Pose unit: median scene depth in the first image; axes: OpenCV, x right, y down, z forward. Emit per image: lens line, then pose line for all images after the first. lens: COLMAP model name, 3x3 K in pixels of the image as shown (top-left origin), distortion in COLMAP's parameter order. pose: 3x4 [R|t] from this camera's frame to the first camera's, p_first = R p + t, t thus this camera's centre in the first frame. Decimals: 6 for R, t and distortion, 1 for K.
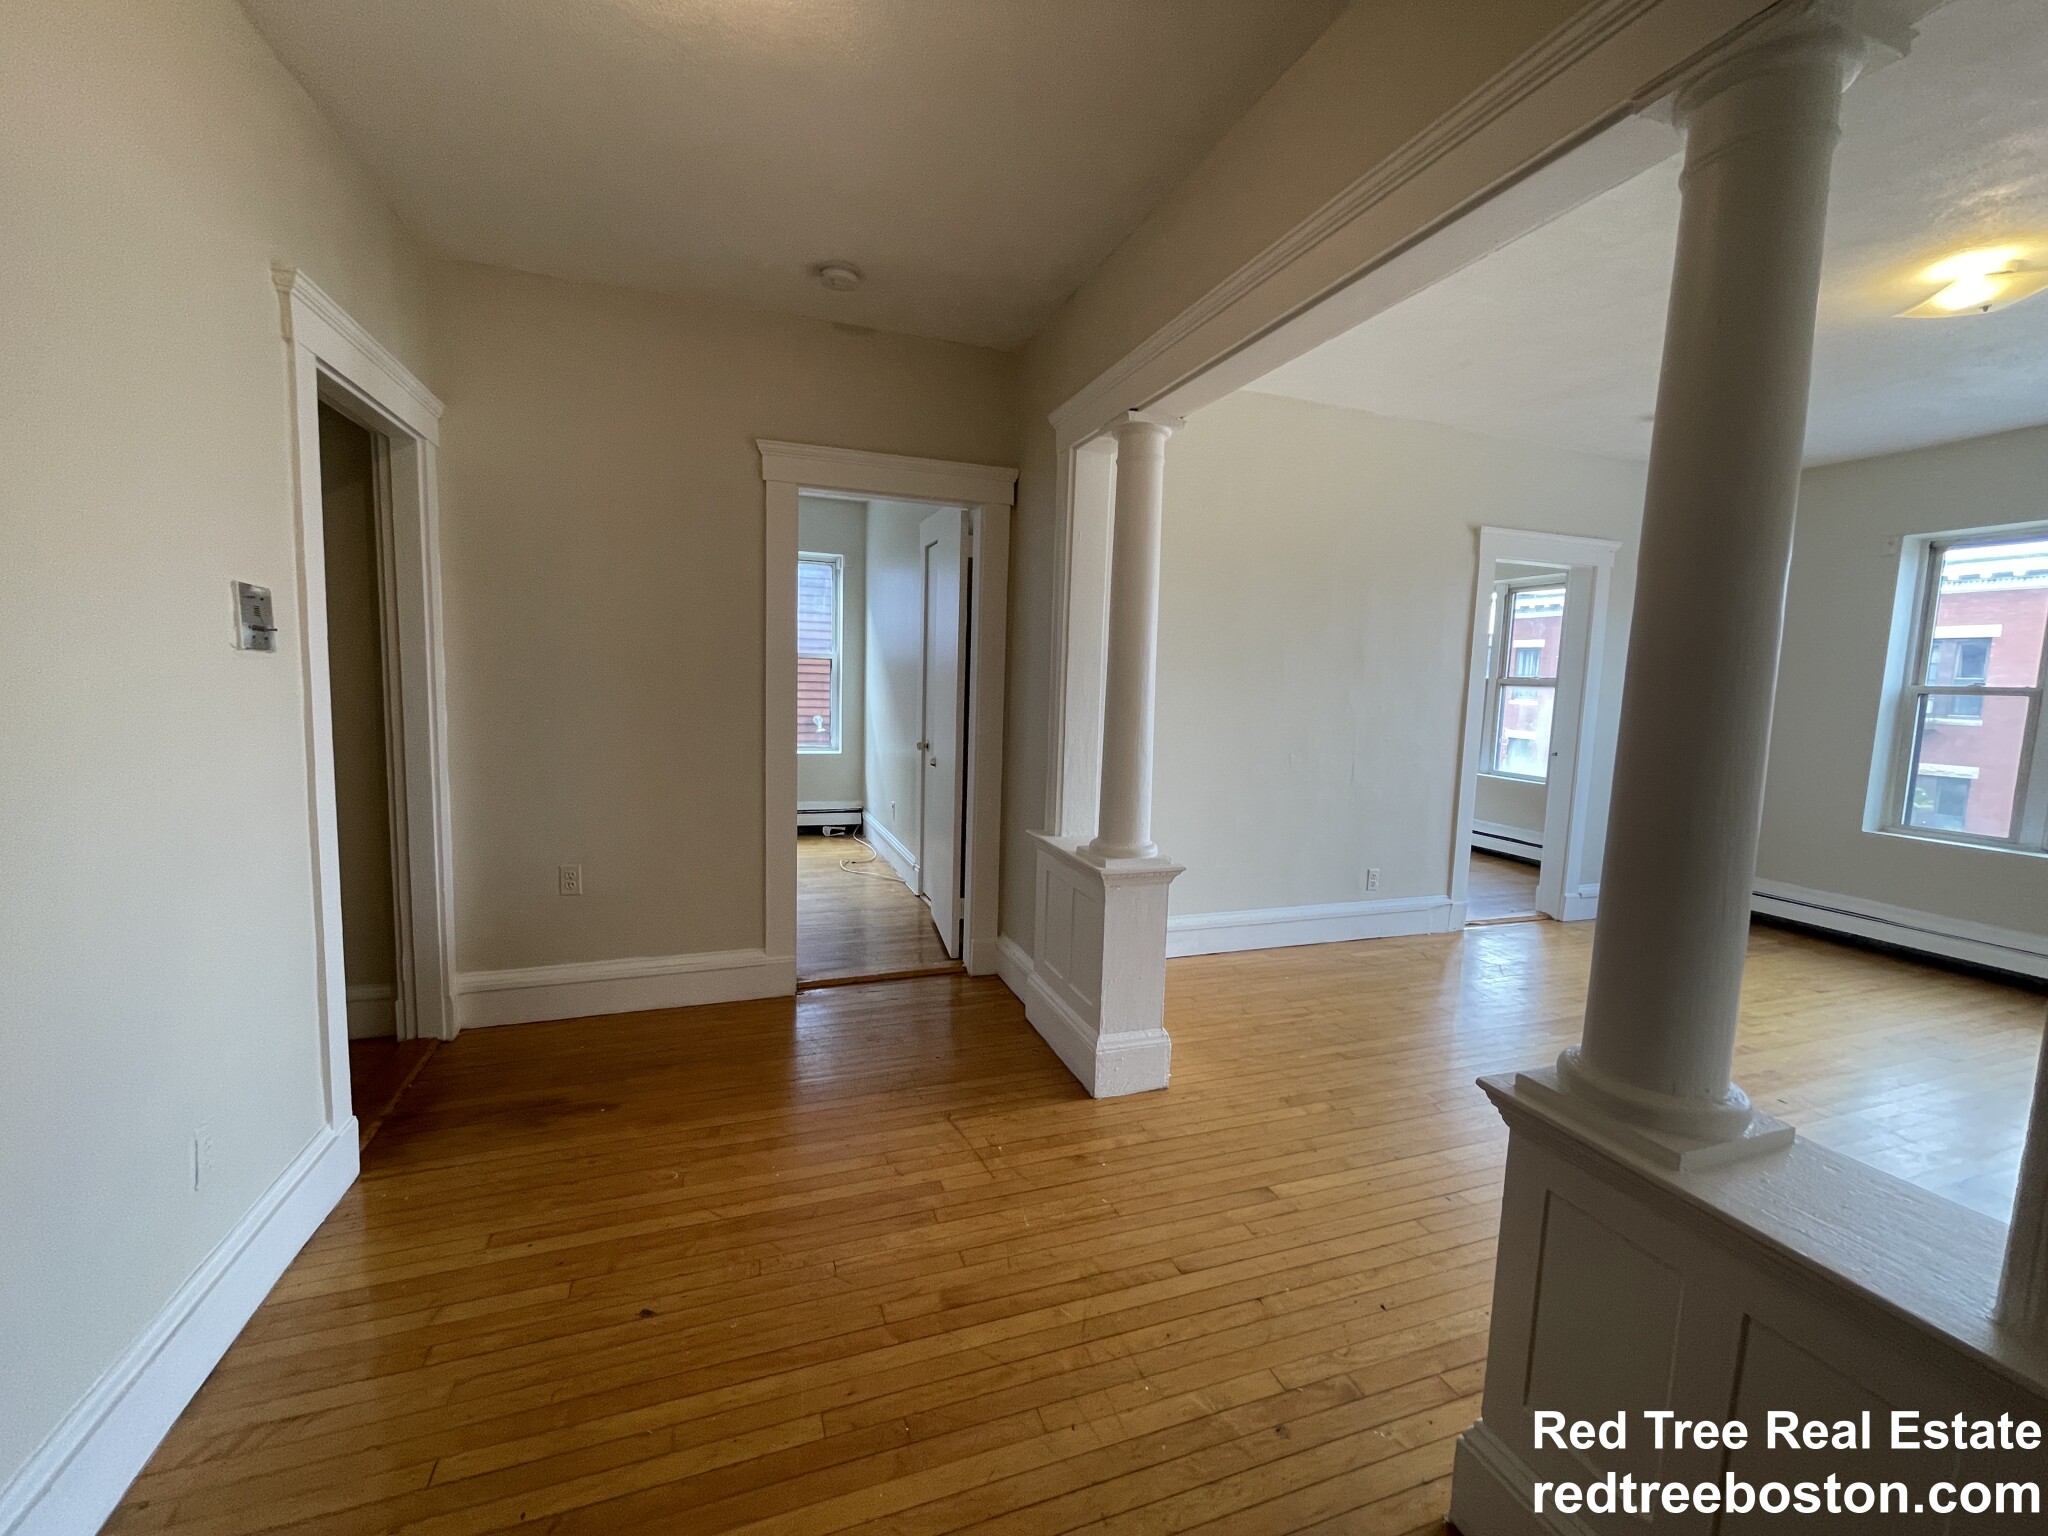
lens RADIAL K [[837.2, 0, 1024.4], [0, 837.2, 764.1], [0, 0, 1]] dist [-0.002723, 0.000344]
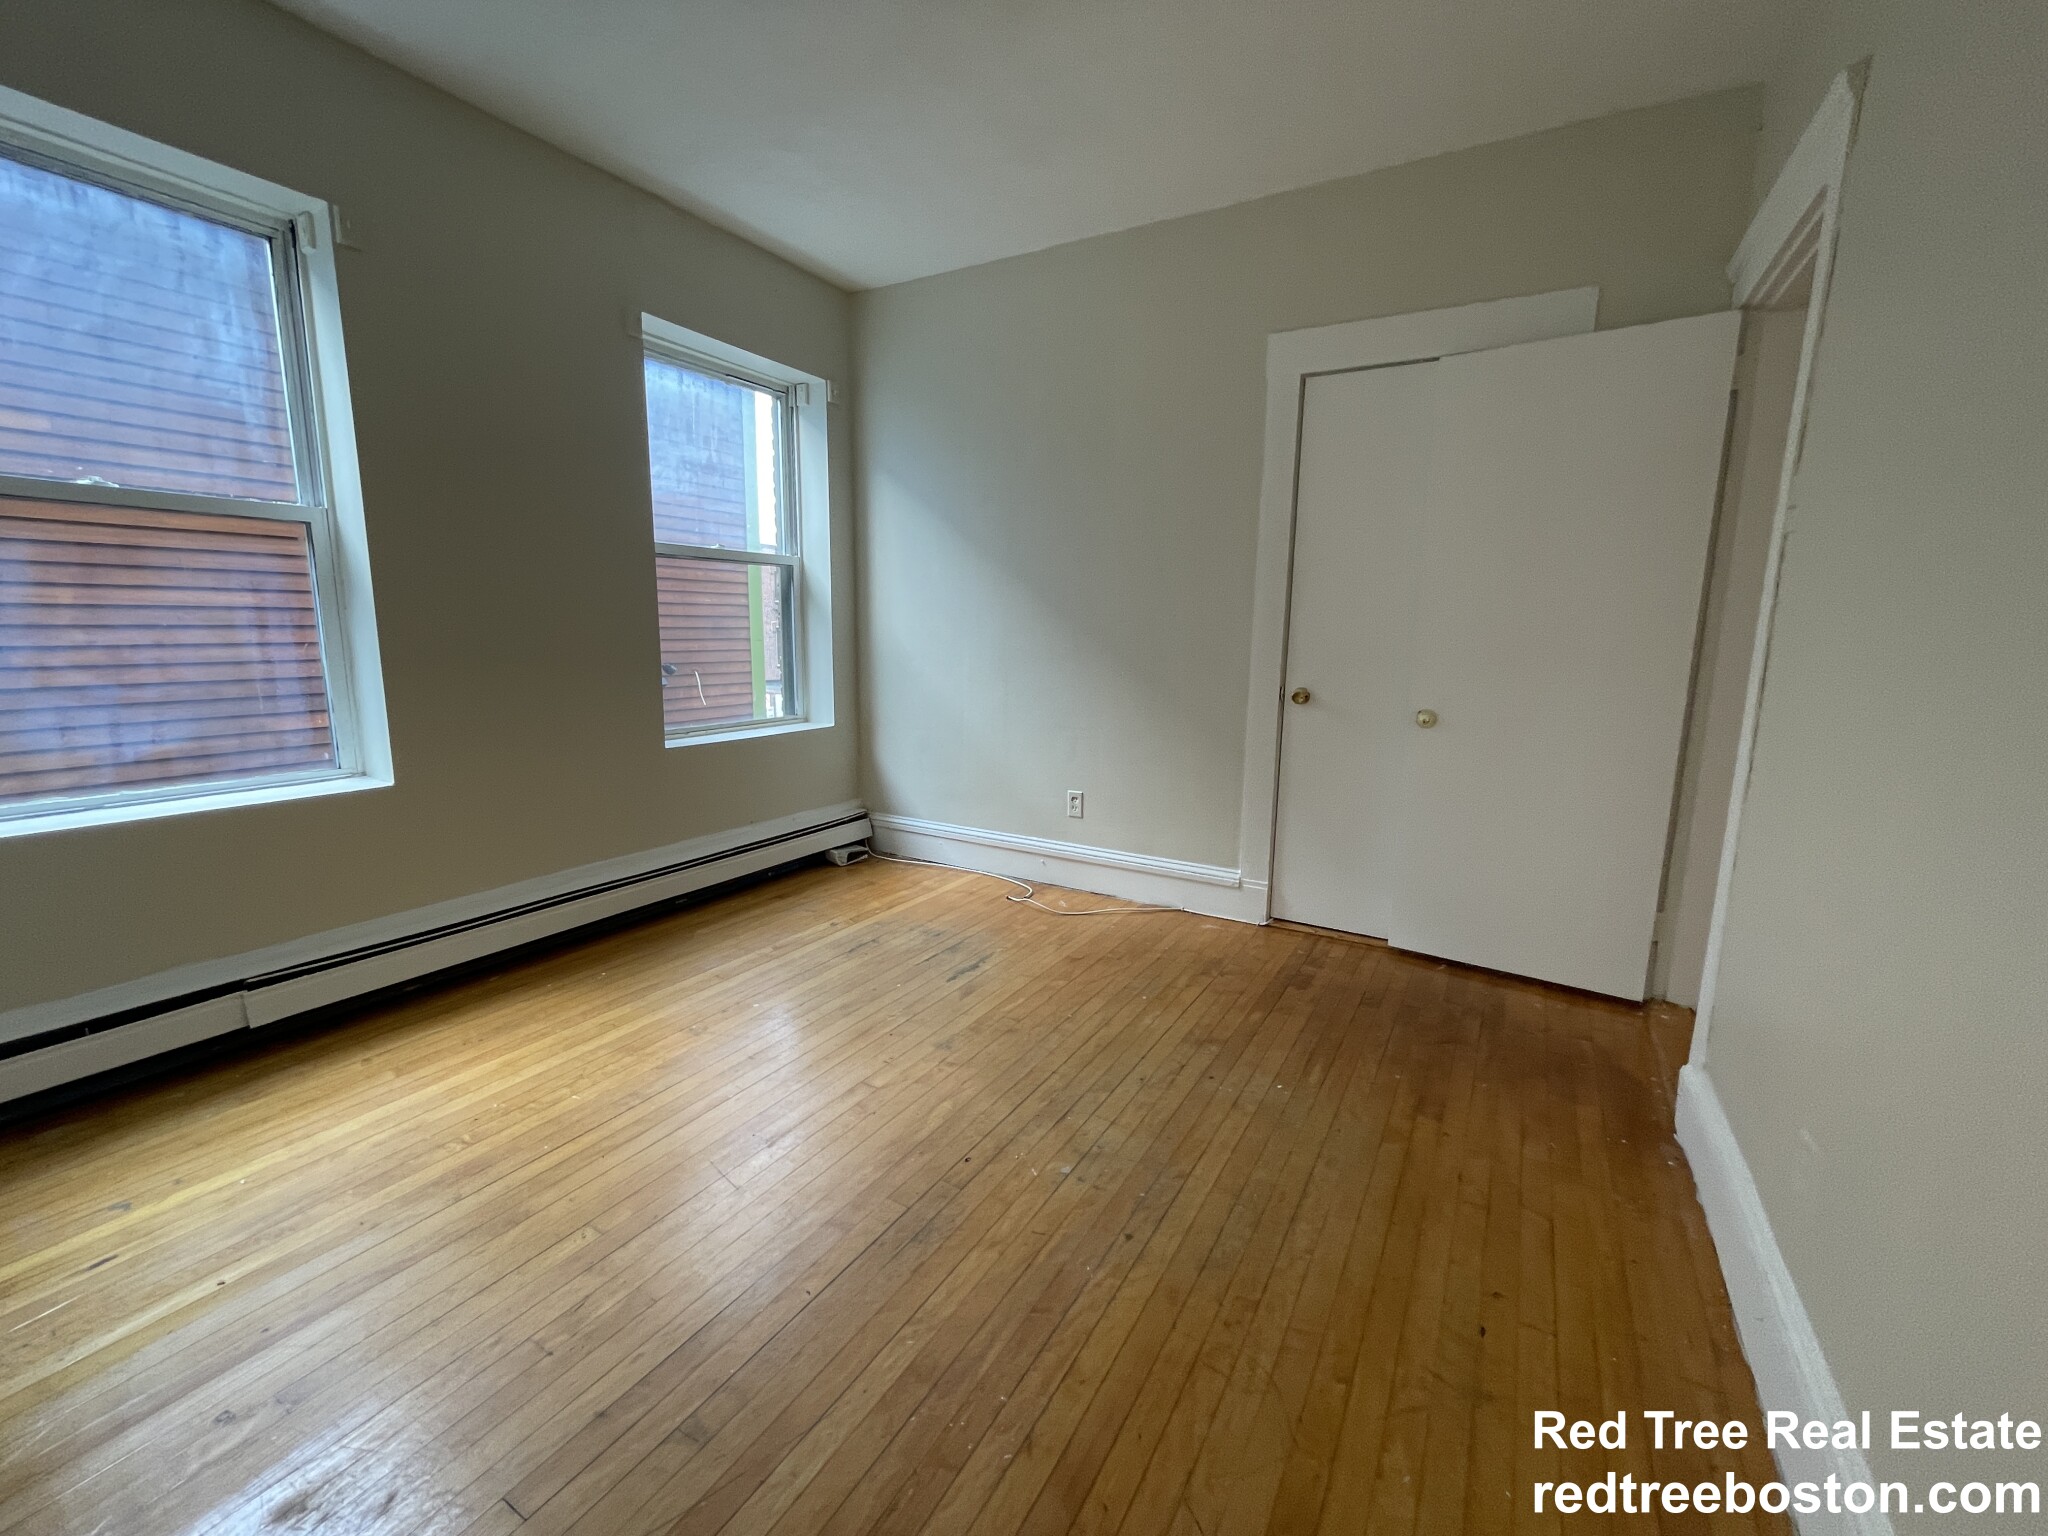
lens RADIAL K [[837.2, 0, 1024.4], [0, 837.2, 764.1], [0, 0, 1]] dist [-0.002723, 0.000344]
pose [[0.767322, -0.116363, 0.630616, -0.883414], [0.055496, 0.991759, 0.115475, -0.077086], [-0.638856, -0.053610, 0.767456, 0.860527]]
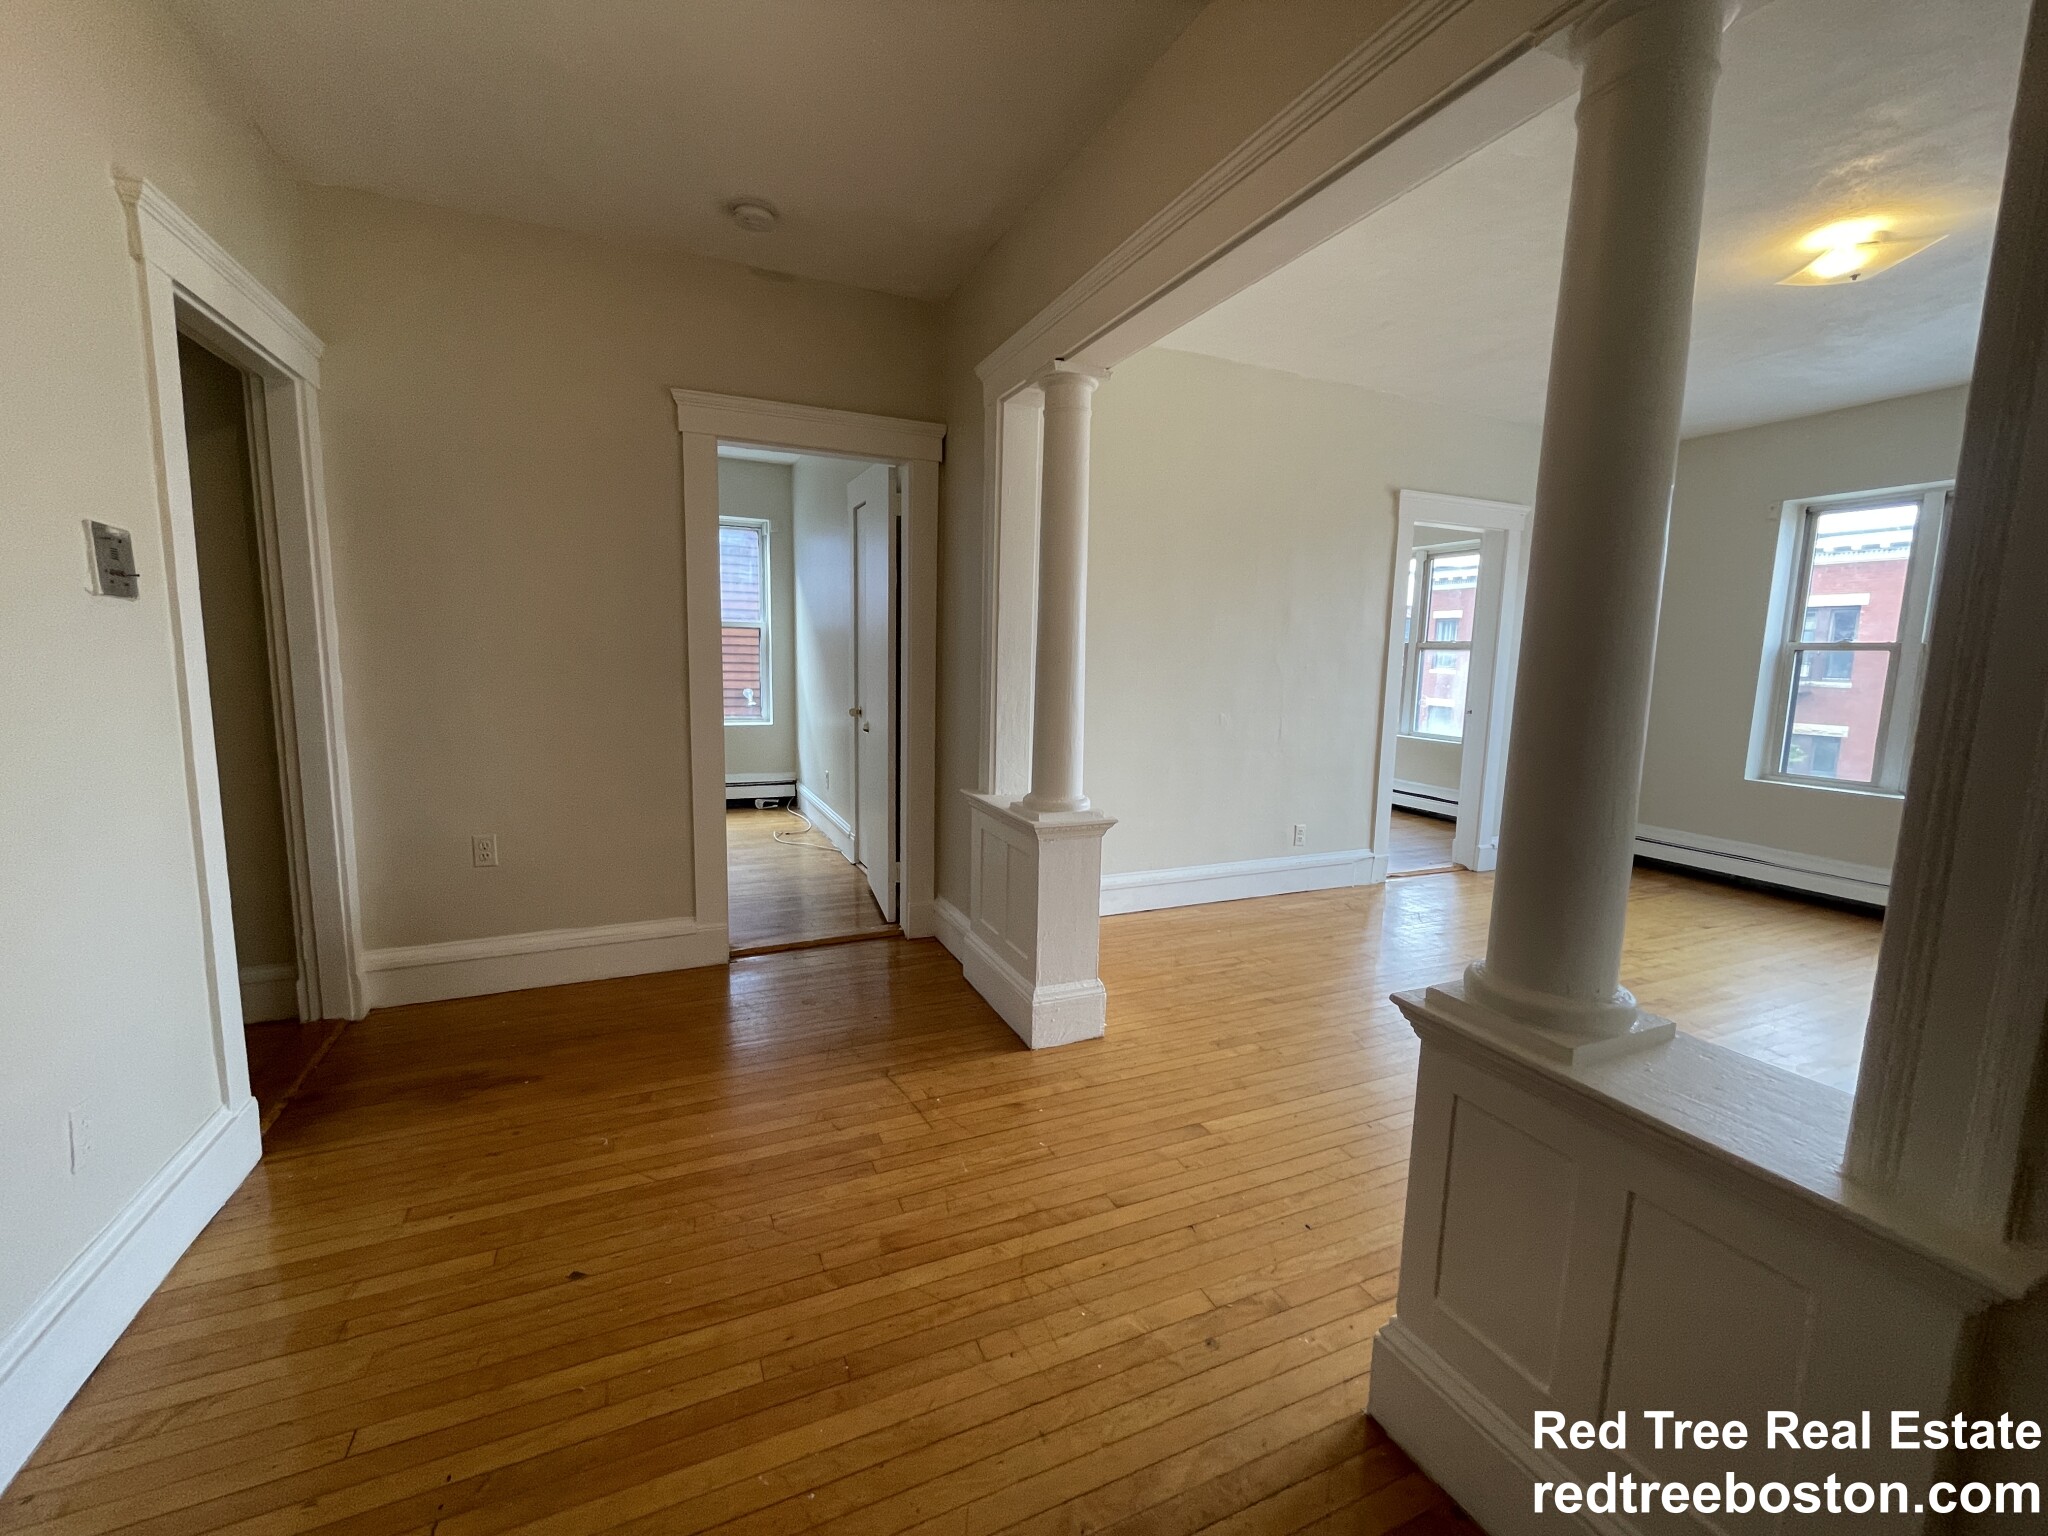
lens RADIAL K [[837.2, 0, 1024.4], [0, 837.2, 764.1], [0, 0, 1]] dist [-0.002723, 0.000344]
pose [[0.997135, -0.018550, 0.073334, 0.007291], [0.016401, 0.999422, 0.029792, 0.025157], [-0.073844, -0.028504, 0.996862, 0.000597]]
